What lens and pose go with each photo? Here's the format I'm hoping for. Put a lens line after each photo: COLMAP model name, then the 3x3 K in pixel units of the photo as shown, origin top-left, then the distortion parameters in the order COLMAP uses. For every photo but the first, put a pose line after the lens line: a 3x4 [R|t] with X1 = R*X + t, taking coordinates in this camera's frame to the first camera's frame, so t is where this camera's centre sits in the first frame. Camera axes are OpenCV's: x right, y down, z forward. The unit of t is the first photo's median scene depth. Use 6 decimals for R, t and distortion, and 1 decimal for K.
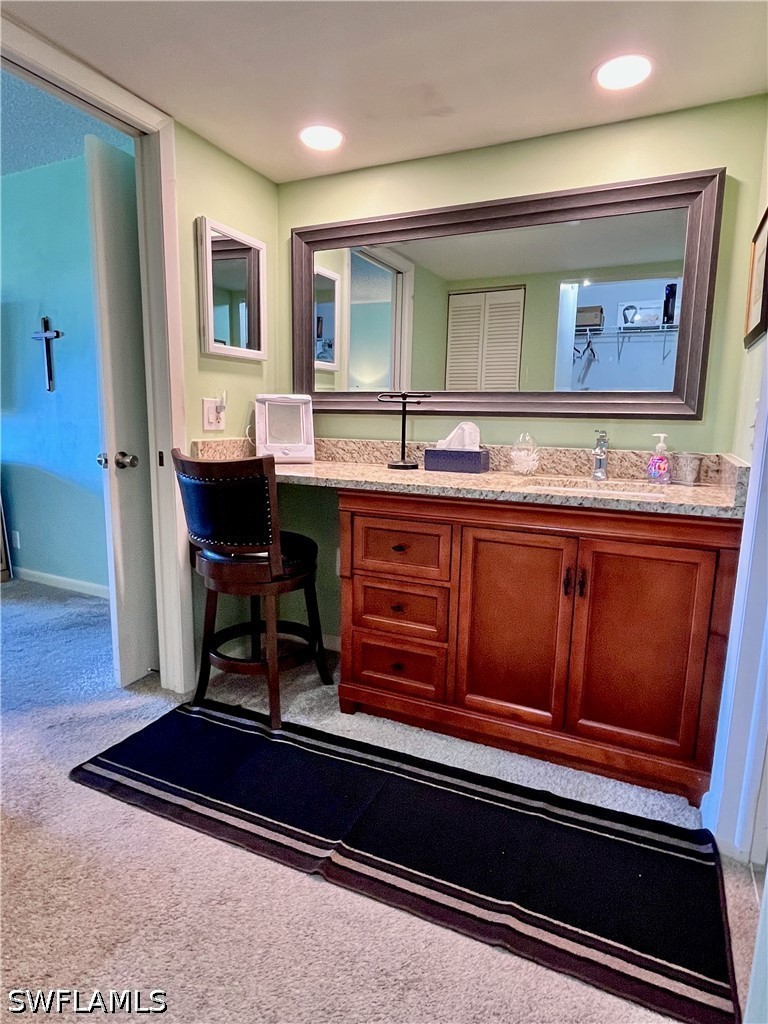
lens RADIAL K [[587.0, 0, 383.4], [0, 587.0, 506.0], [0, 0, 1]] dist [-0.006633, 0.000496]
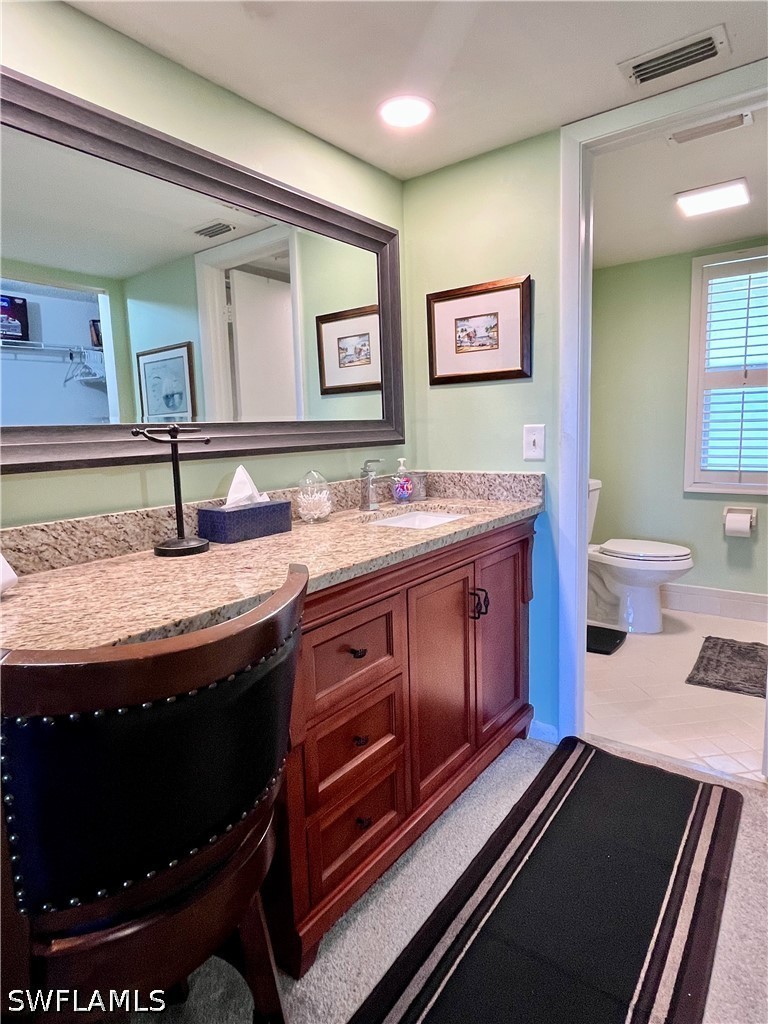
lens RADIAL K [[587.0, 0, 387.2], [0, 587.0, 512.9], [0, 0, 1]] dist [-0.006633, 0.000496]
pose [[0.187294, -0.162177, 0.968824, -0.511392], [0.191938, 0.973308, 0.125823, -0.140892], [-0.963370, 0.162388, 0.213423, 0.685704]]
